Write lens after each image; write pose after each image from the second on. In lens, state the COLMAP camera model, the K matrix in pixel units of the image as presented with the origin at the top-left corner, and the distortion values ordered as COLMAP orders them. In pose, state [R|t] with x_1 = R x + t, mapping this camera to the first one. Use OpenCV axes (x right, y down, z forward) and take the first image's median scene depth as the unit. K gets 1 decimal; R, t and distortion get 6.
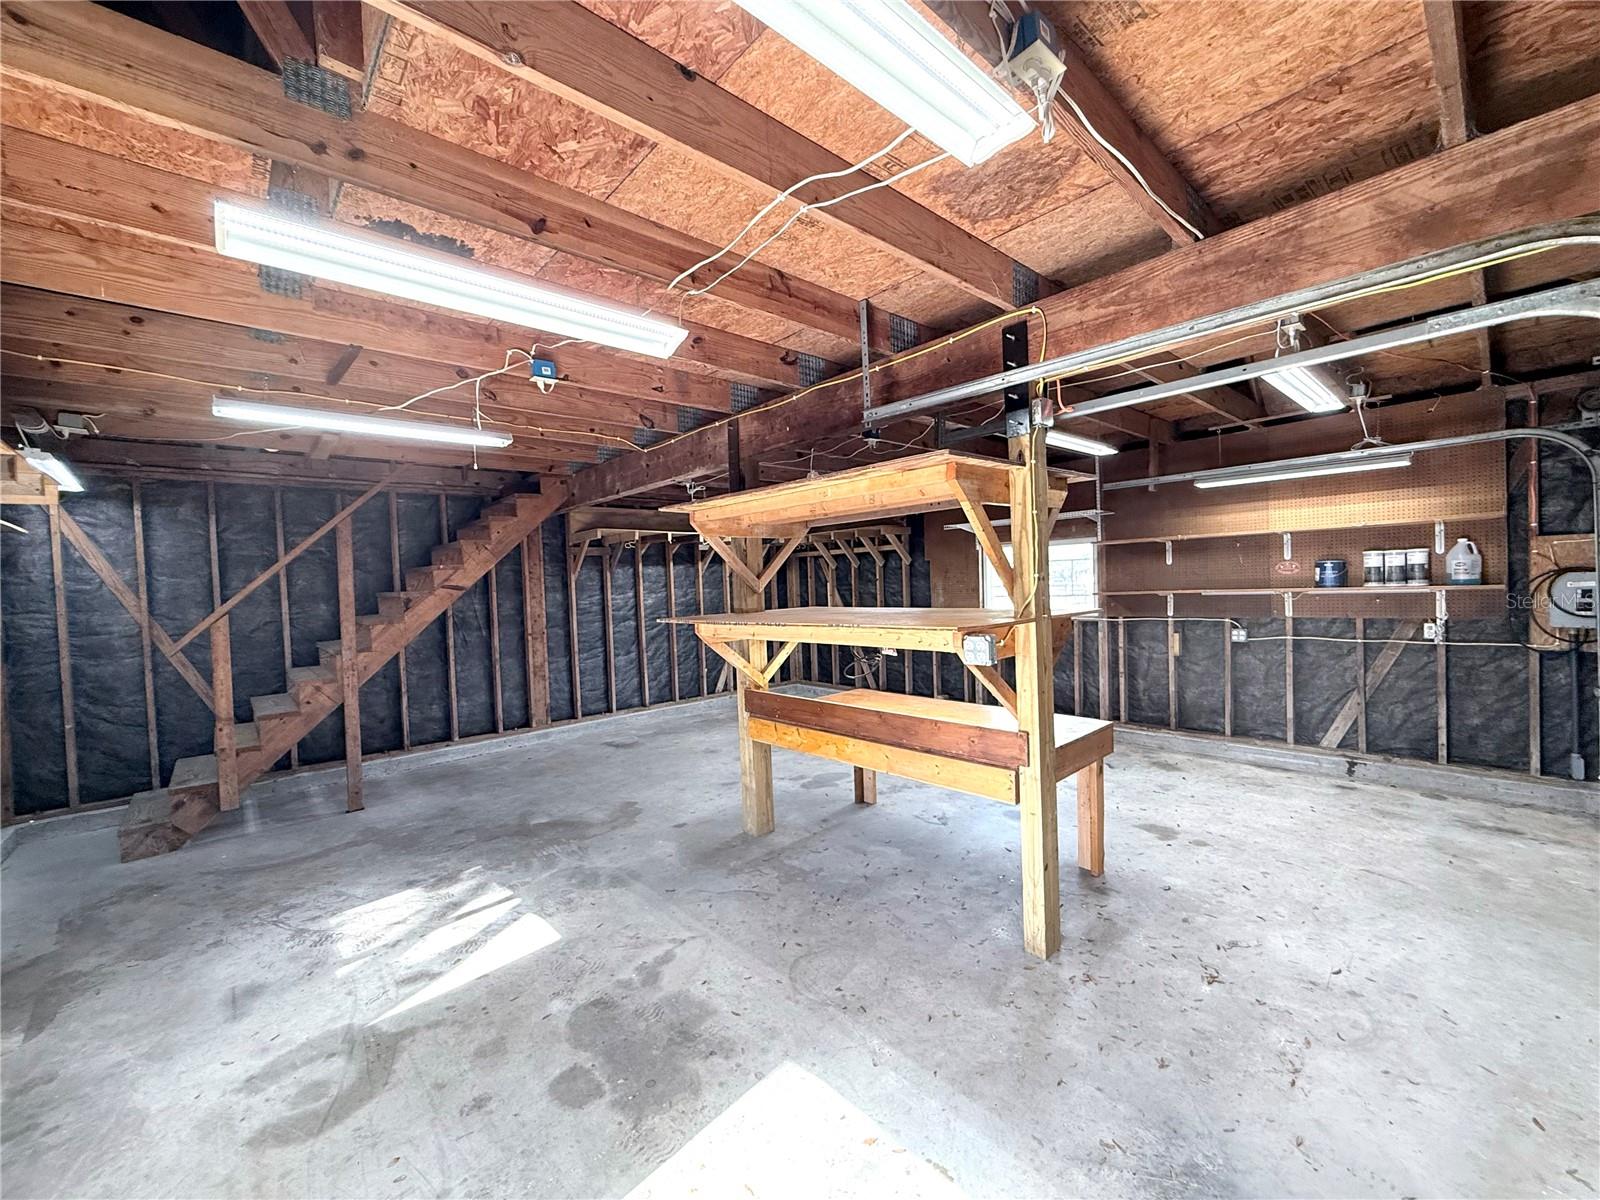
lens RADIAL K [[637.8, 0, 800.0], [0, 637.8, 600.0], [0, 0, 1]] dist [-0.000265, -0.000192]
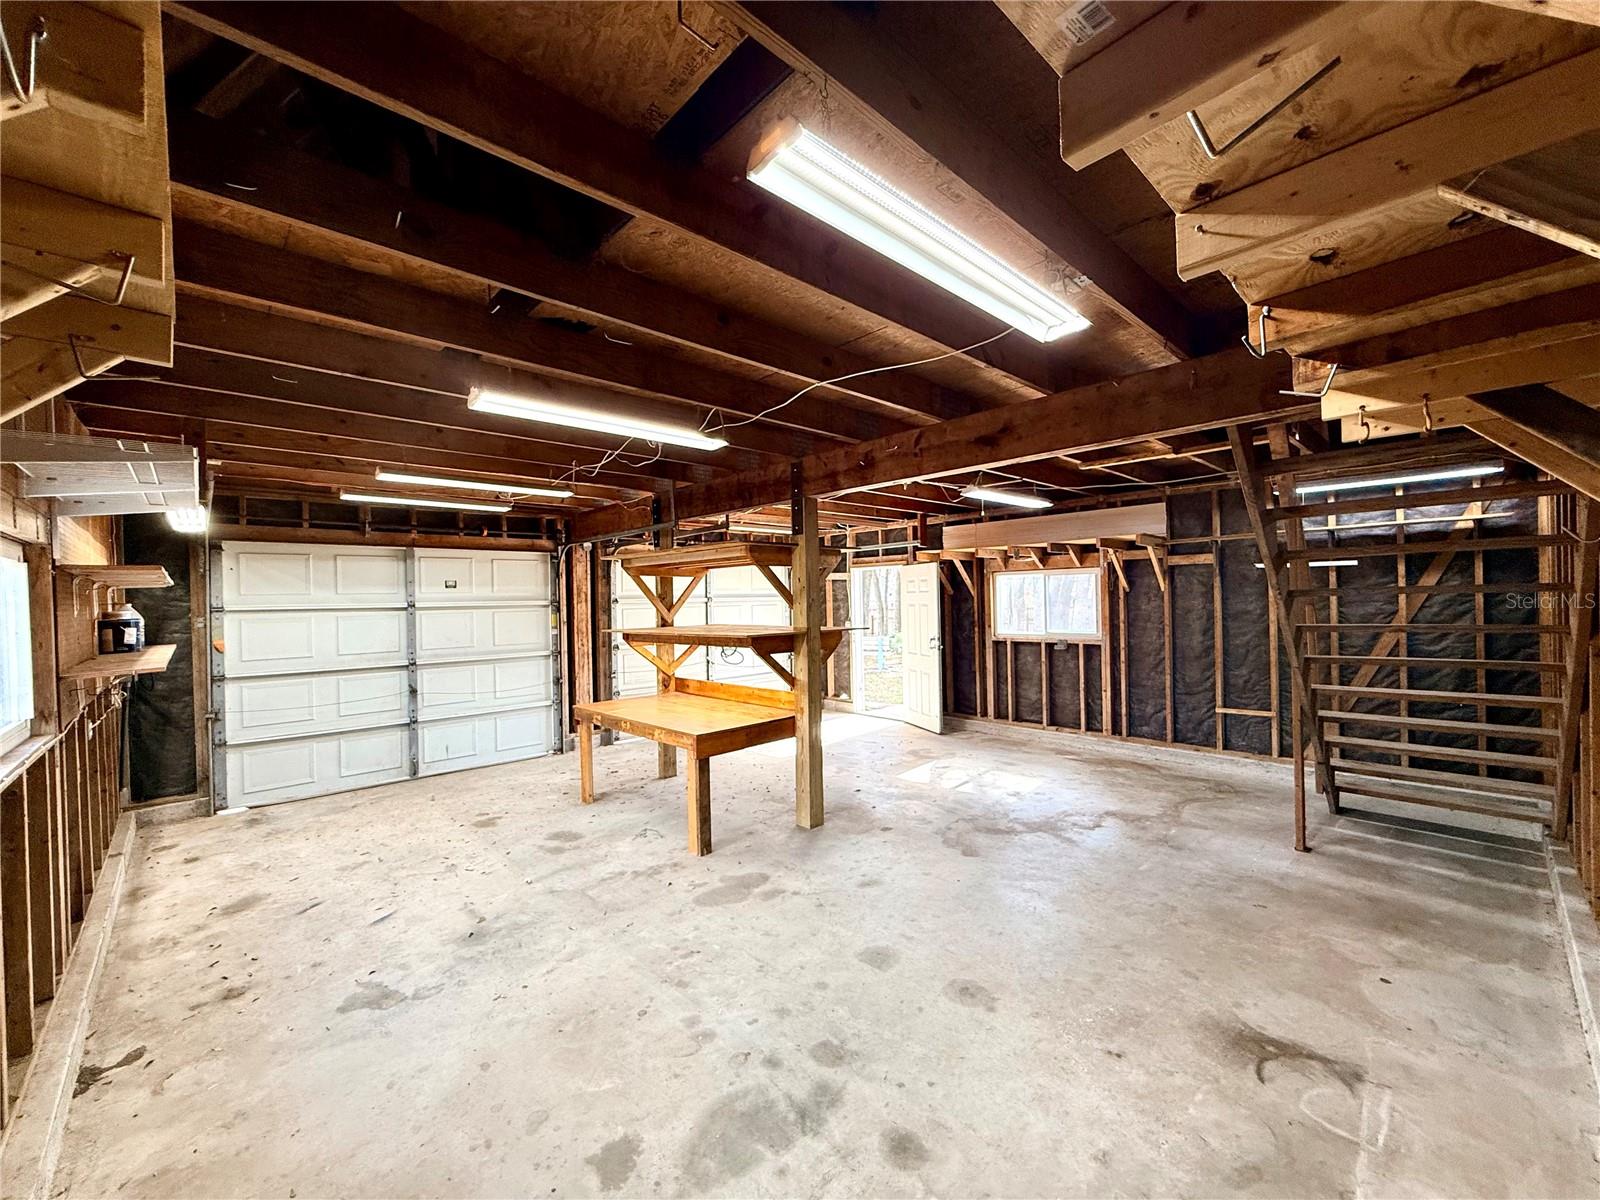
lens RADIAL K [[637.8, 0, 800.0], [0, 637.8, 600.0], [0, 0, 1]] dist [-0.000265, -0.000192]
pose [[-0.998133, 0.058542, -0.017391, -0.051125], [0.058006, 0.997870, 0.029859, -0.072265], [0.019102, 0.028795, -0.999403, 2.183640]]
